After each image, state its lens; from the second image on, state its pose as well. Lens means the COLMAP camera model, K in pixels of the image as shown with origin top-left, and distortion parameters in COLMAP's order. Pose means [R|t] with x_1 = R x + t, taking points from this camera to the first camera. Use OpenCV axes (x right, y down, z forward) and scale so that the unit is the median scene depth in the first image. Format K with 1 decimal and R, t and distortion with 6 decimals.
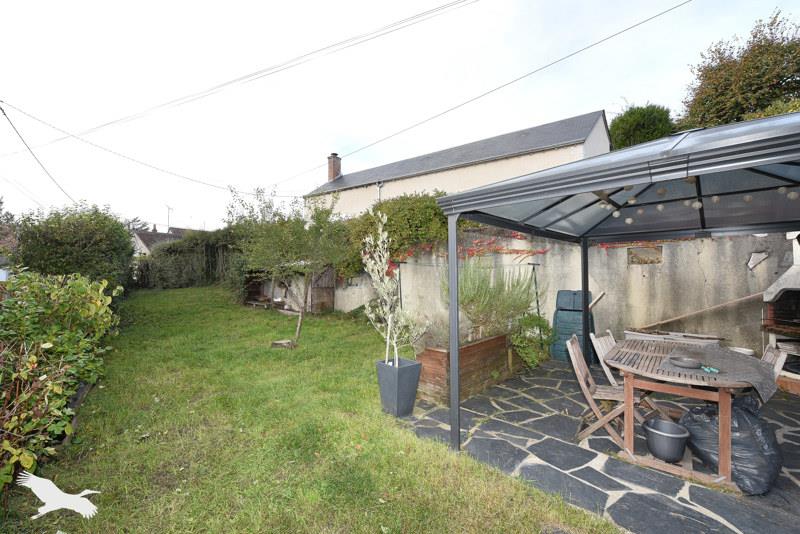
lens RADIAL K [[324.9, 0, 401.7], [0, 324.9, 269.1], [0, 0, 1]] dist [-0.000458, -0.000104]
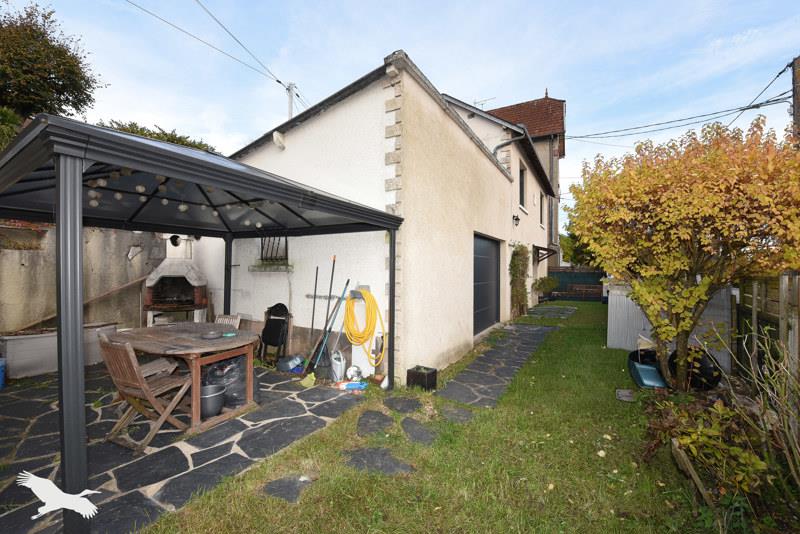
lens RADIAL K [[324.9, 0, 401.7], [0, 324.9, 269.1], [0, 0, 1]] dist [-0.000458, -0.000104]
pose [[-0.235727, -0.005116, 0.971806, -0.478315], [-0.032841, 0.999457, -0.002705, 0.006848], [-0.971264, -0.032552, -0.235767, 0.520875]]
